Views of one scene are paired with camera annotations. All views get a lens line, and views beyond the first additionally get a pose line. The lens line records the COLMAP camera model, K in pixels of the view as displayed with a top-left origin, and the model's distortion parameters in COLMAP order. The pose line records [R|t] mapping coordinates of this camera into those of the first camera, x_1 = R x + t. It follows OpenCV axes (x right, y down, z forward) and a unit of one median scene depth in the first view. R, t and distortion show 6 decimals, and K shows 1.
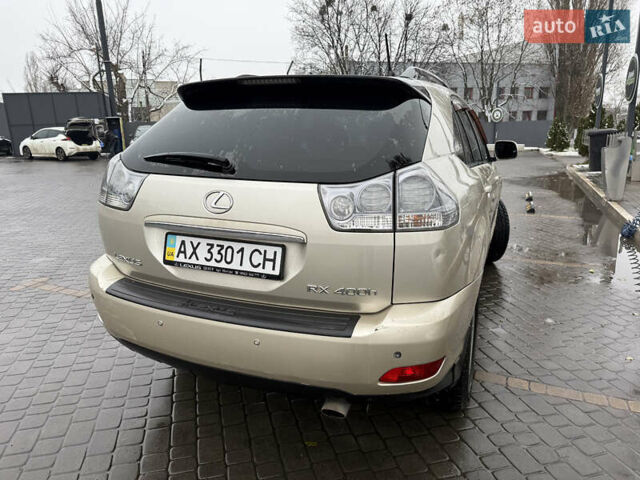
lens RADIAL K [[450.2, 0, 323.2], [0, 450.2, 240.0], [0, 0, 1]] dist [0.032485, -0.036111]
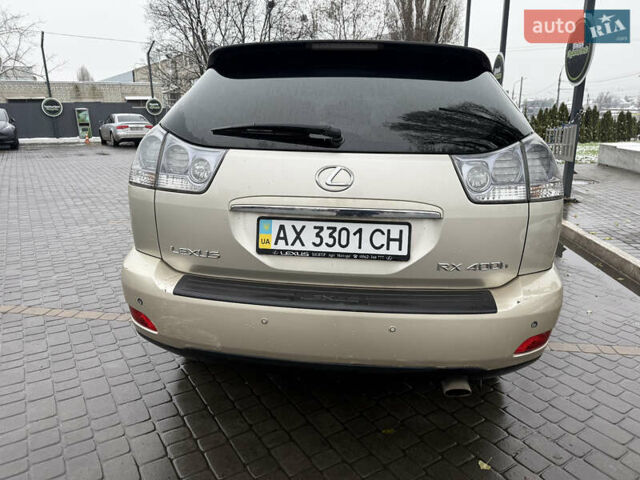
lens RADIAL K [[452.0, 0, 320.0], [0, 452.0, 240.0], [0, 0, 1]] dist [0.032972, -0.035496]
pose [[0.956648, -0.060144, 0.284967, -0.500706], [0.054057, 0.998111, 0.029188, 0.008820], [-0.286185, -0.012519, 0.958093, 0.145126]]
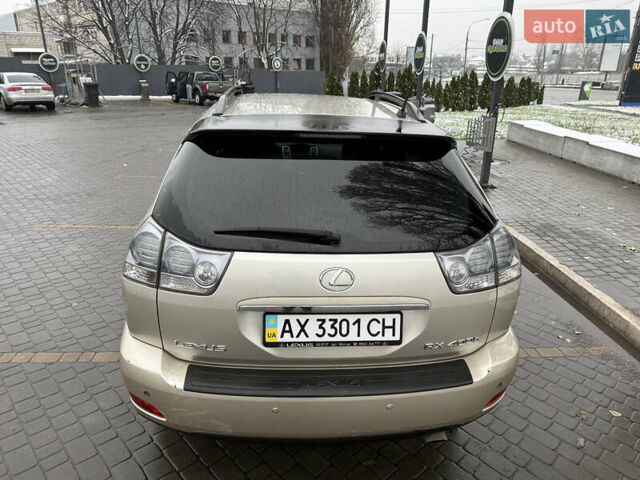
lens RADIAL K [[452.0, 0, 320.0], [0, 452.0, 240.0], [0, 0, 1]] dist [0.032972, -0.035496]
pose [[0.889361, -0.128097, 0.438895, -0.654928], [0.075374, 0.987893, 0.135593, -0.290948], [-0.450951, -0.087510, 0.888249, 0.150393]]
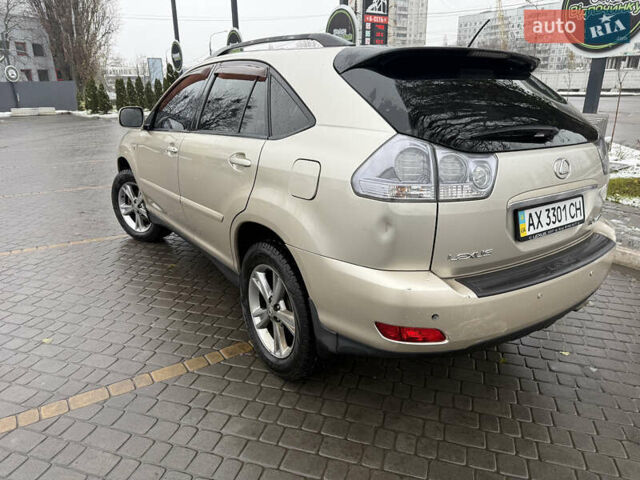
lens RADIAL K [[450.2, 0, 323.2], [0, 450.2, 240.0], [0, 0, 1]] dist [0.032485, -0.036111]
pose [[0.538869, -0.262814, 0.800343, -1.427216], [0.198384, 0.962957, 0.182641, -0.225634], [-0.818697, 0.060356, 0.571045, 0.819718]]
